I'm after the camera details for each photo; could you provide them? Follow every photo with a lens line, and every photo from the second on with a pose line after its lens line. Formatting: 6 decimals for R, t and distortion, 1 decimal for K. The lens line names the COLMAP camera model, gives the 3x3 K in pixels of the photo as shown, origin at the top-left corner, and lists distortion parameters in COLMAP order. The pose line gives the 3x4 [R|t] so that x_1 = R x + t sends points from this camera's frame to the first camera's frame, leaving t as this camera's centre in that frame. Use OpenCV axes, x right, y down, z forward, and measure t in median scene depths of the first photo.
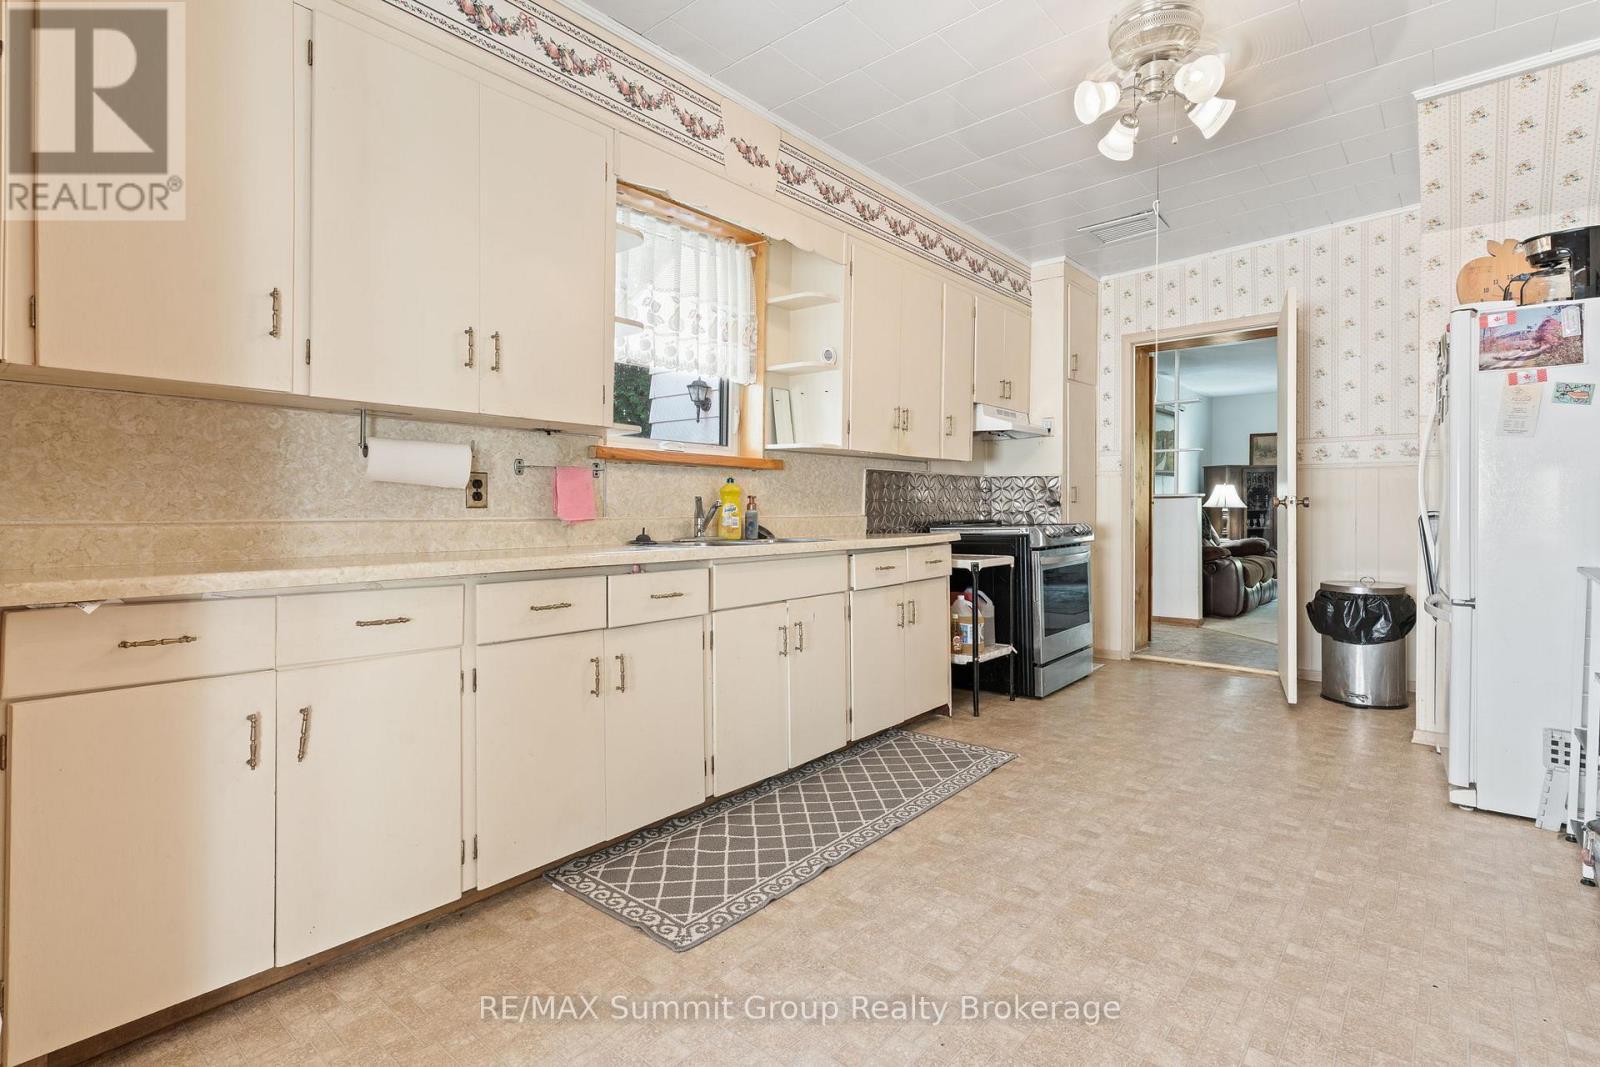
lens RADIAL K [[757.1, 0, 801.9], [0, 757.1, 511.5], [0, 0, 1]] dist [0.001637, 0.000566]
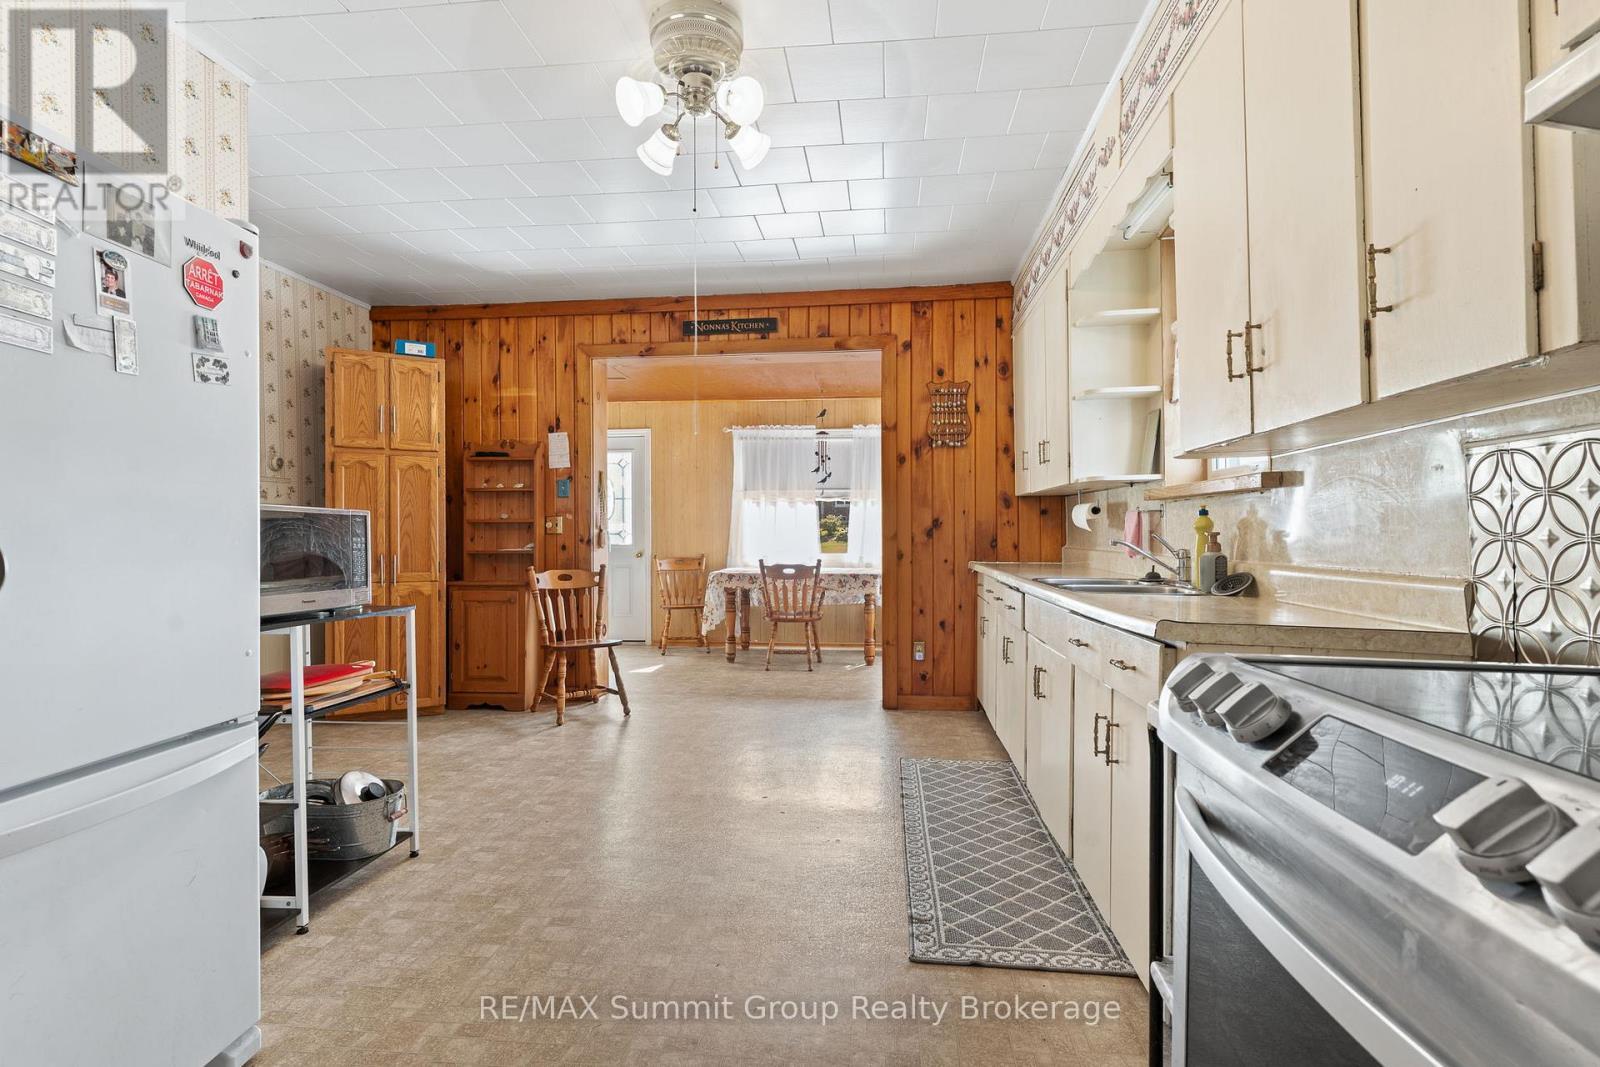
lens RADIAL K [[787.0, 0, 800.0], [0, 787.0, 533.5], [0, 0, 1]] dist [0.000407, 0.000136]
pose [[-0.828263, 0.002341, -0.560335, 0.730511], [0.000232, 0.999993, 0.003835, -0.024126], [0.560340, 0.003047, -0.828257, 1.510699]]
